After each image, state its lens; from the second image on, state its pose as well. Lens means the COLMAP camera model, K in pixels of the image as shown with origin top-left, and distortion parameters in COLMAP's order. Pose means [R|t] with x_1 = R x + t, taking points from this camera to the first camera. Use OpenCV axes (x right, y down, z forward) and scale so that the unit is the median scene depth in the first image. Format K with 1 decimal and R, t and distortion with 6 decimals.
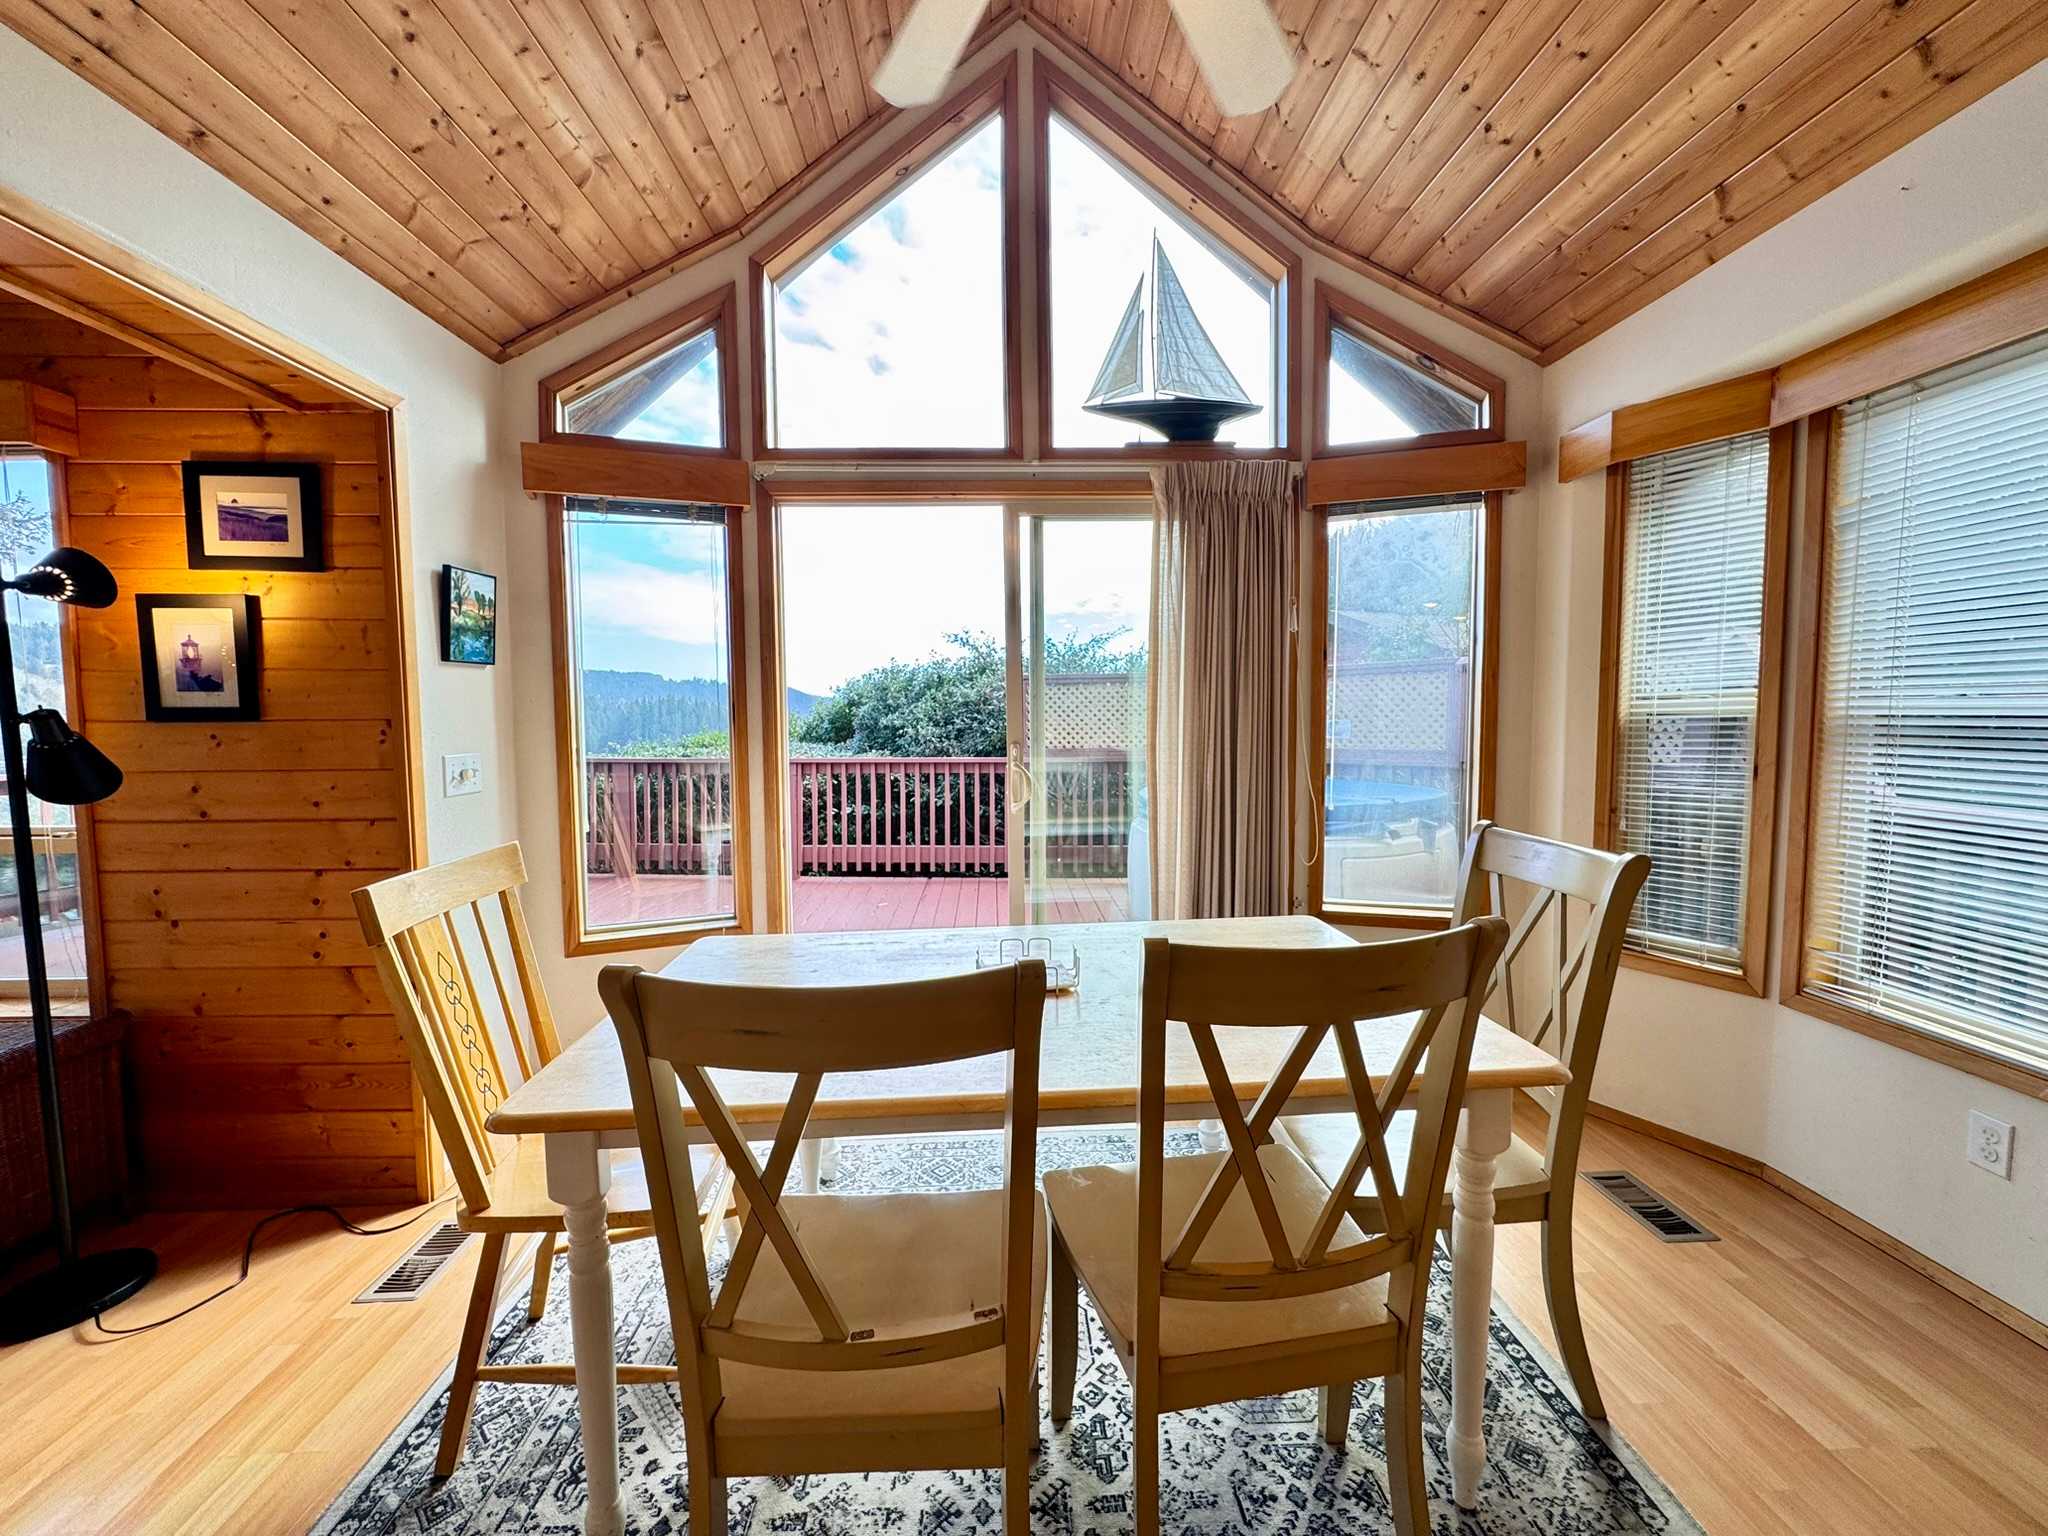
lens RADIAL K [[815.9, 0, 1017.8], [0, 815.9, 761.4], [0, 0, 1]] dist [-0.003916, 0.000368]
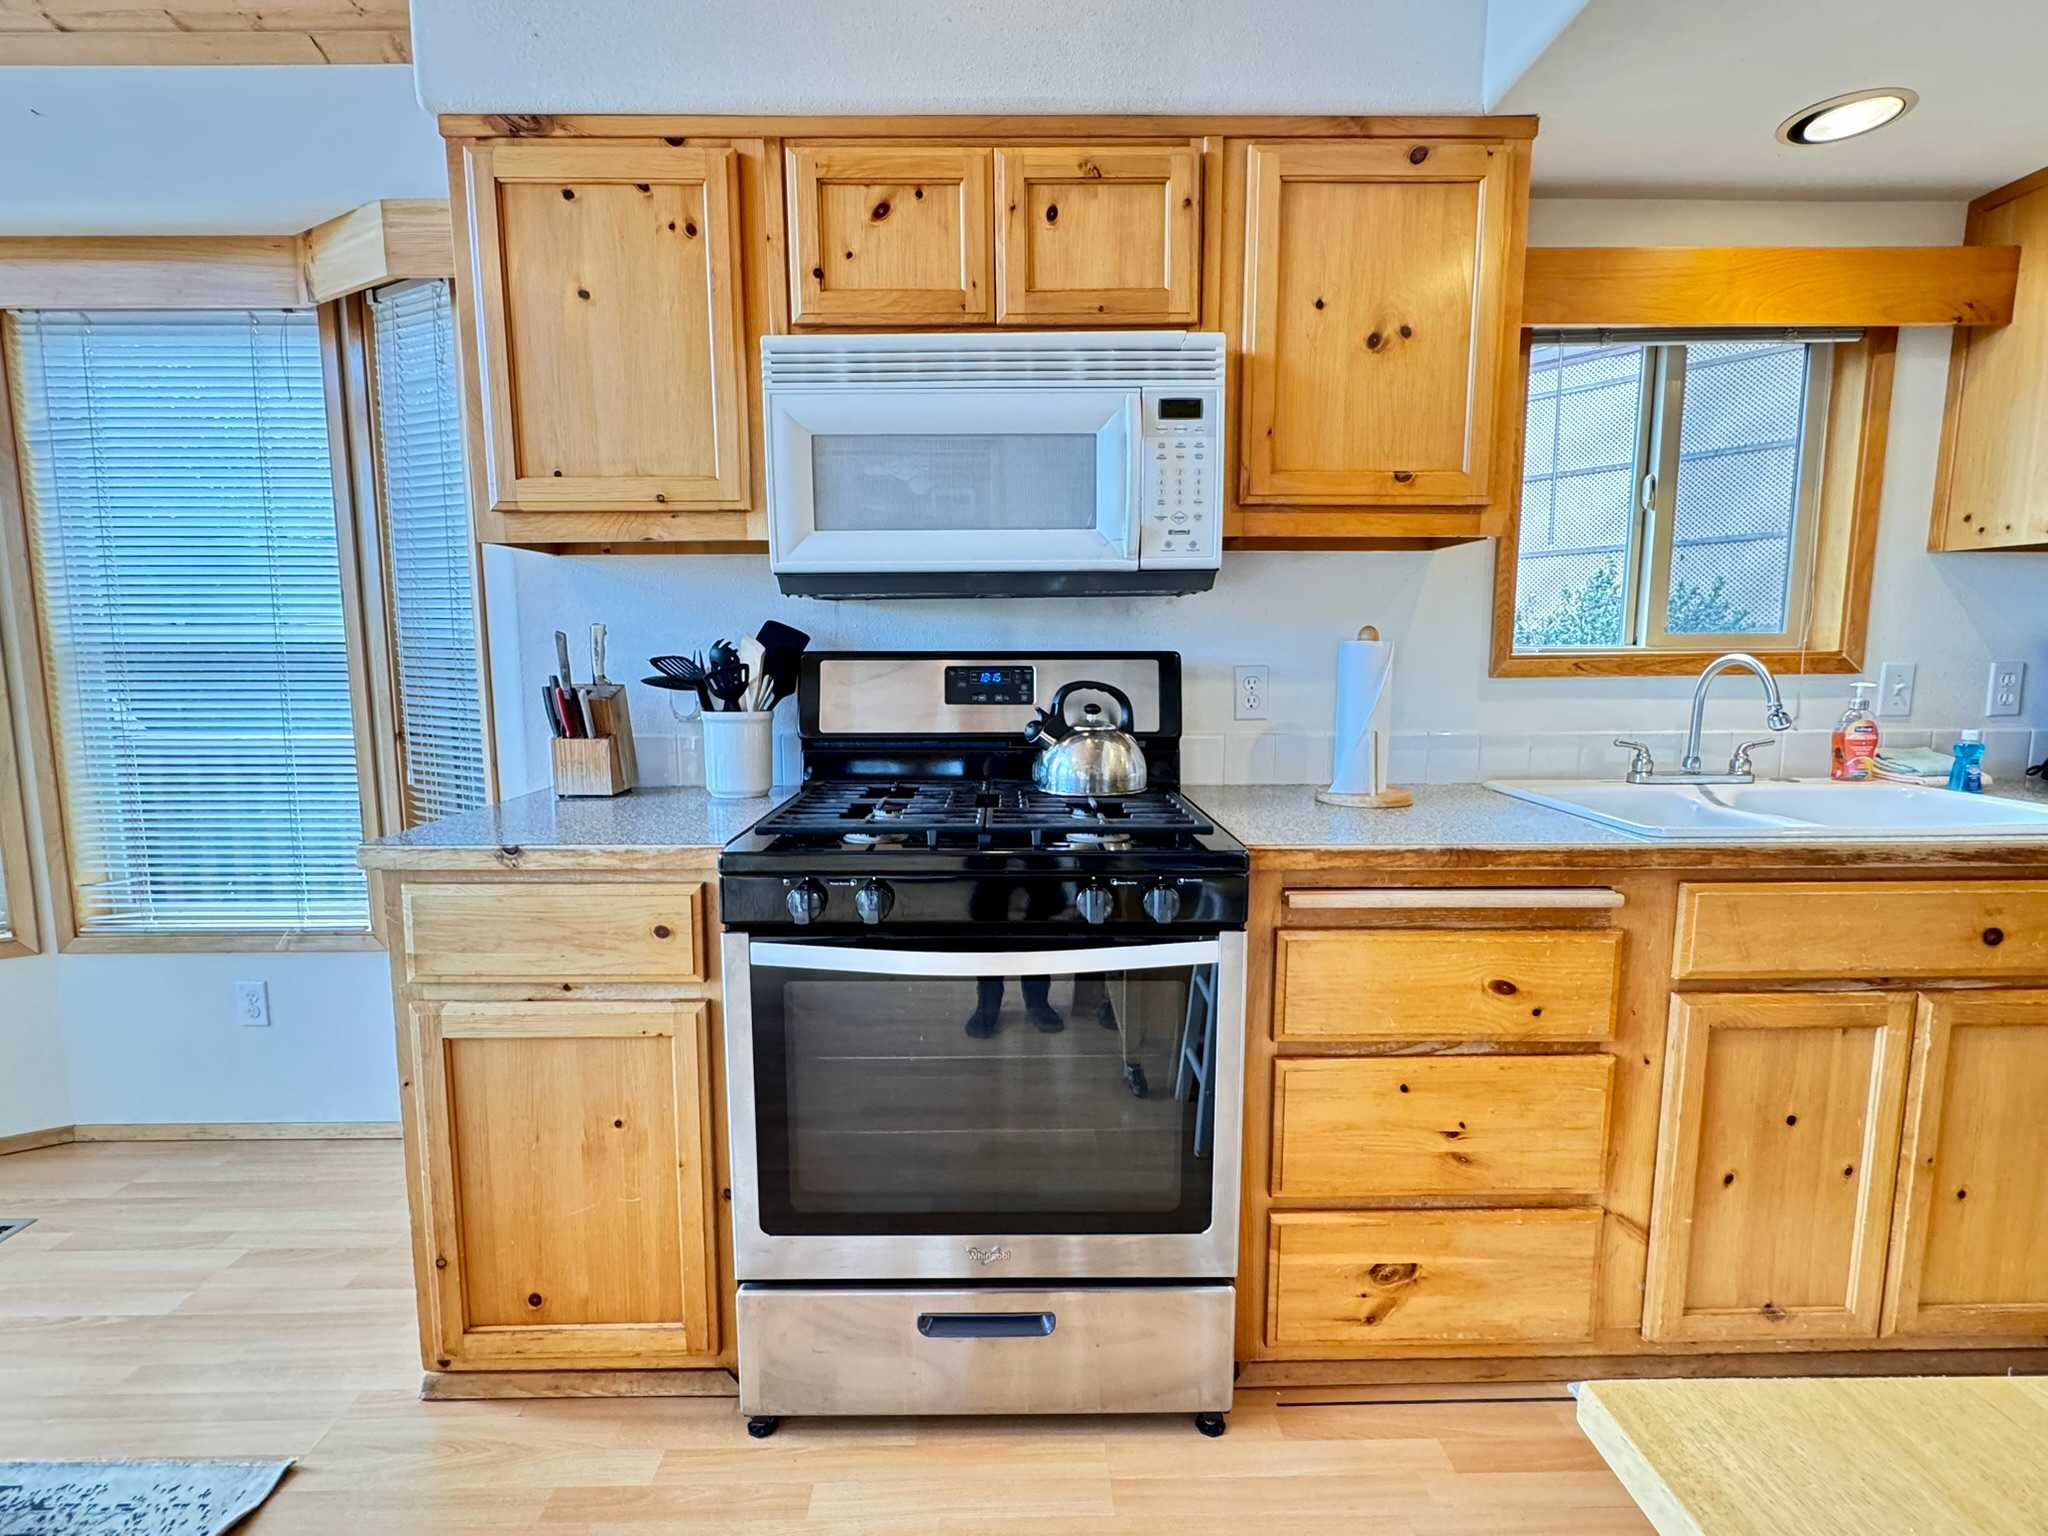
lens RADIAL K [[969.0, 0, 1027.9], [0, 969.0, 766.6], [0, 0, 1]] dist [-0.007662, 0.002585]
pose [[0.016005, -0.123990, 0.992154, -0.140469], [0.053169, 0.990983, 0.122986, 0.010343], [-0.998457, 0.050784, 0.022453, -0.176044]]
